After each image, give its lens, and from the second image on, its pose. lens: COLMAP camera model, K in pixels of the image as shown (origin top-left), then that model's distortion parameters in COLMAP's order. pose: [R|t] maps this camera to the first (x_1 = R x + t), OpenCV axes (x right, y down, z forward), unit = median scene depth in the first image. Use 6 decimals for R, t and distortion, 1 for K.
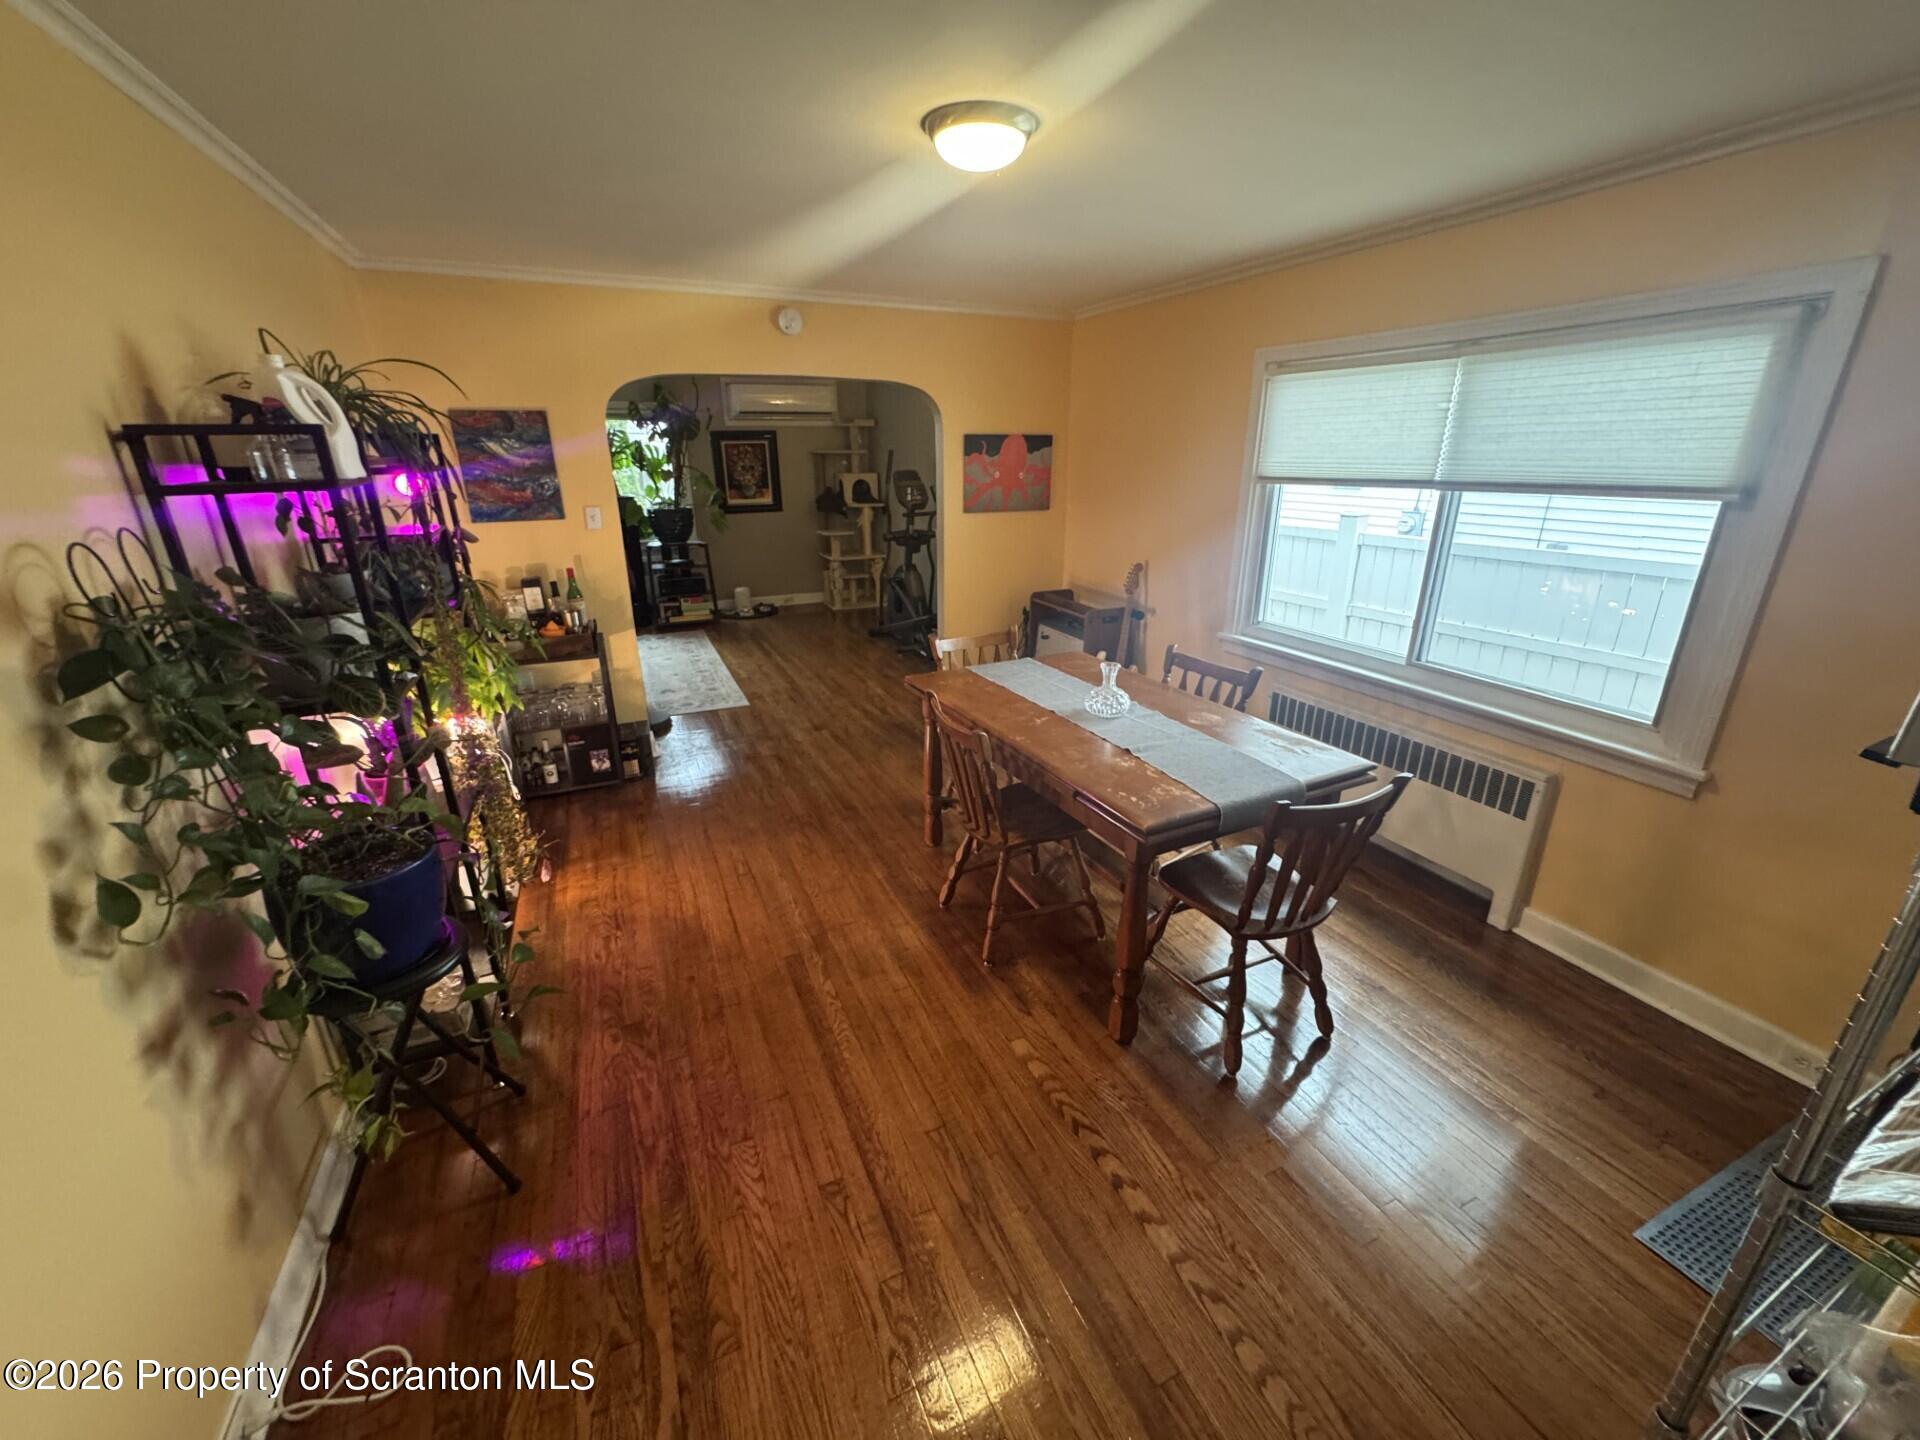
lens RADIAL K [[760.0, 0, 962.3], [0, 760.0, 717.3], [0, 0, 1]] dist [-0.000981, 0.000106]
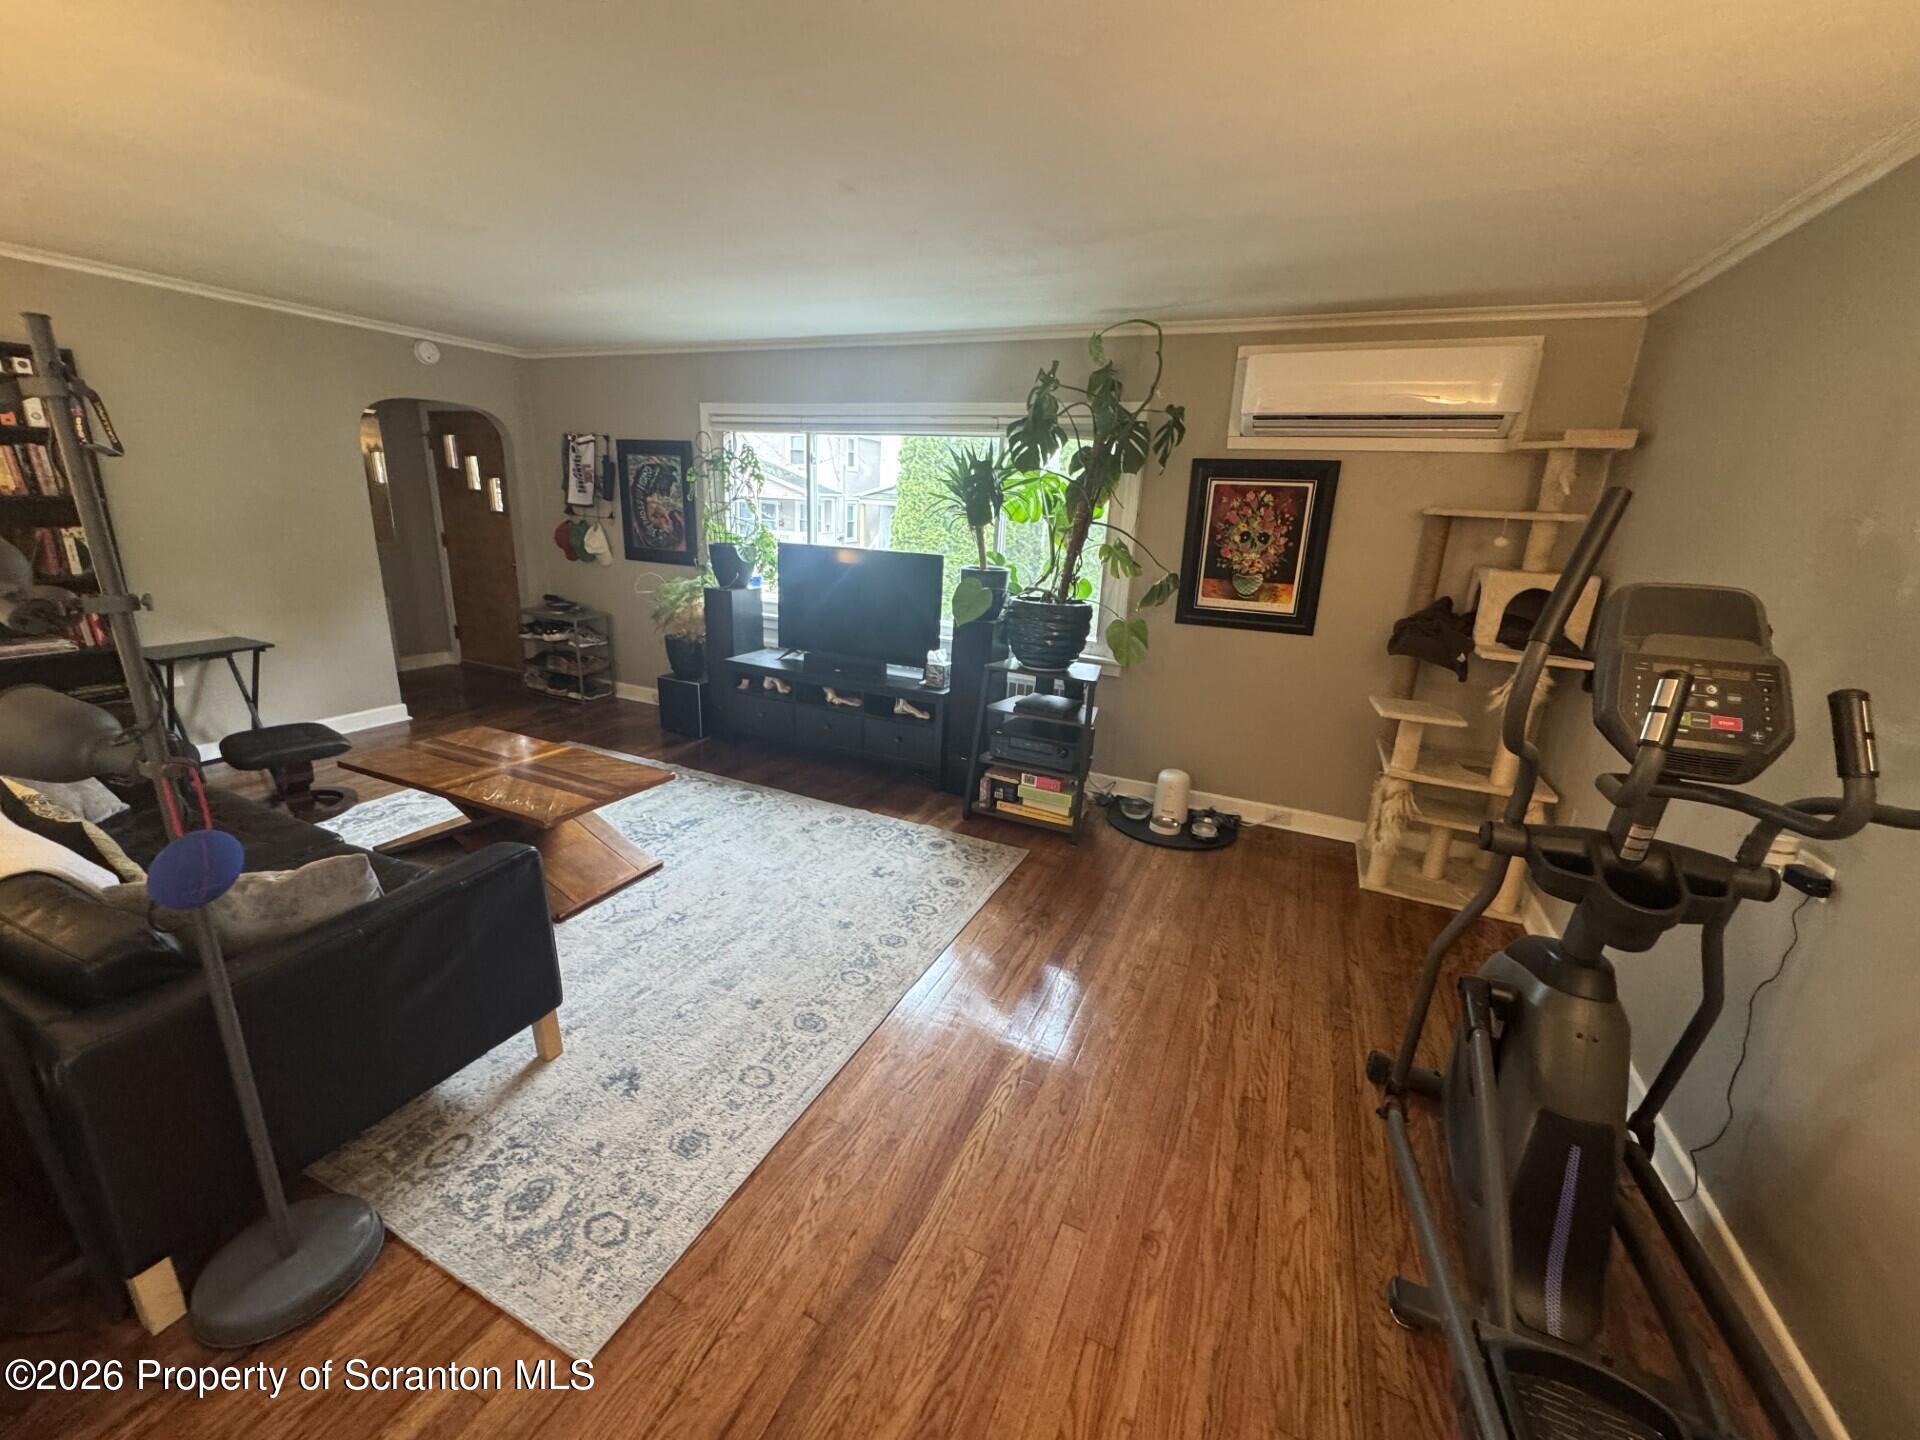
lens RADIAL K [[760.0, 0, 958.2], [0, 760.0, 719.5], [0, 0, 1]] dist [-0.000981, 0.000106]
pose [[0.649349, 0.242186, -0.720896, -0.035079], [-0.299835, 0.952681, 0.049977, -0.186773], [0.698888, 0.183698, 0.691238, 0.559977]]
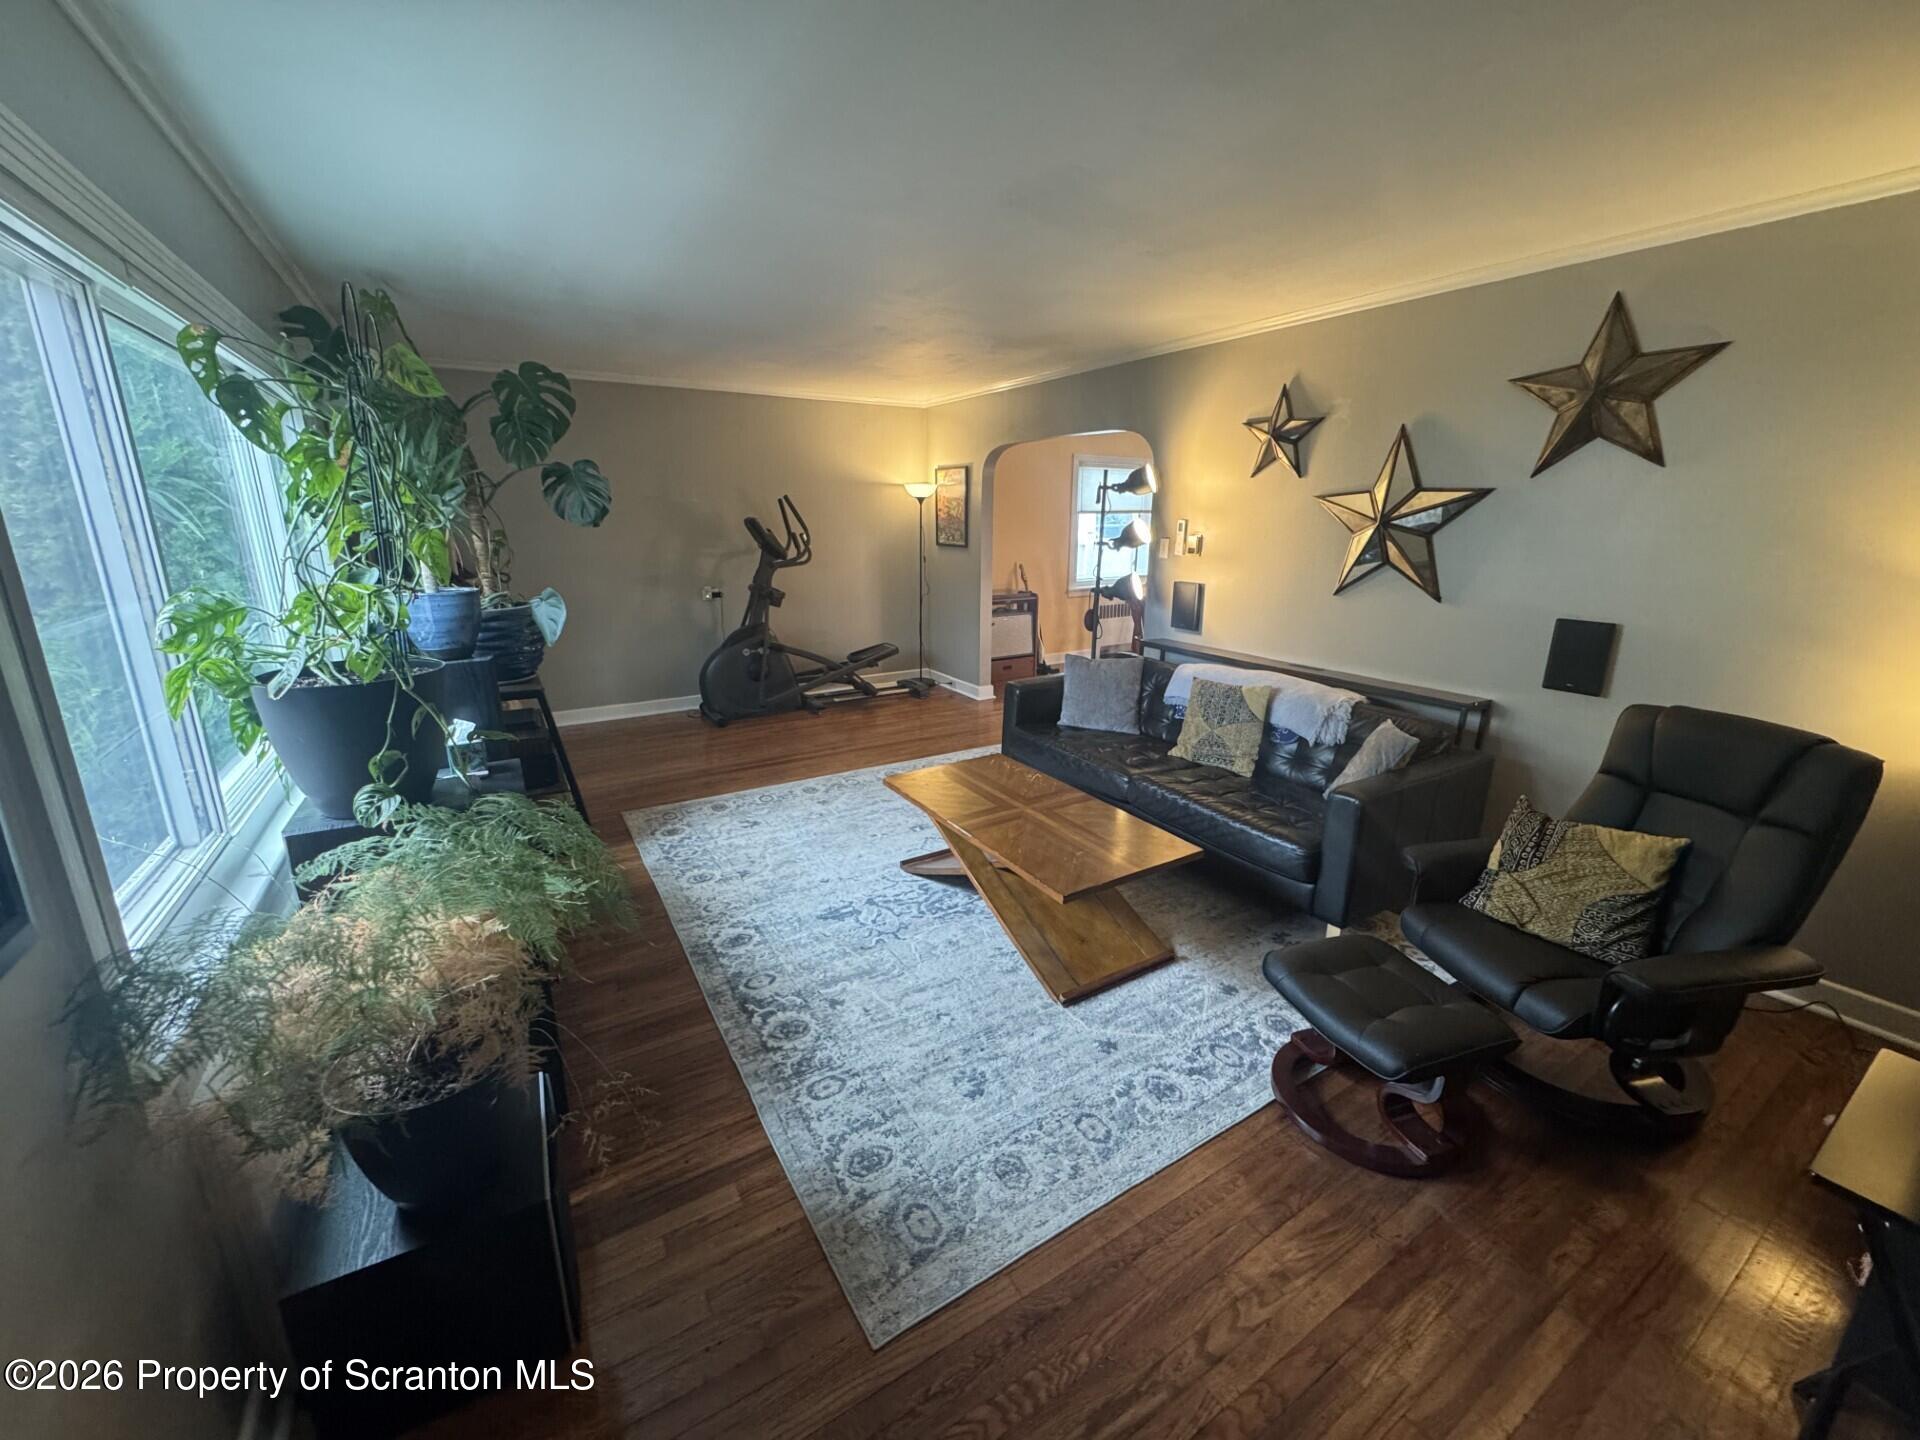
lens RADIAL K [[760.0, 0, 946.6], [0, 760.0, 711.2], [0, 0, 1]] dist [-0.000981, 0.000106]
pose [[-0.107804, -0.248907, 0.962509, -0.791912], [0.333552, 0.902979, 0.270871, -0.227391], [-0.936548, 0.350248, -0.014322, 0.695775]]
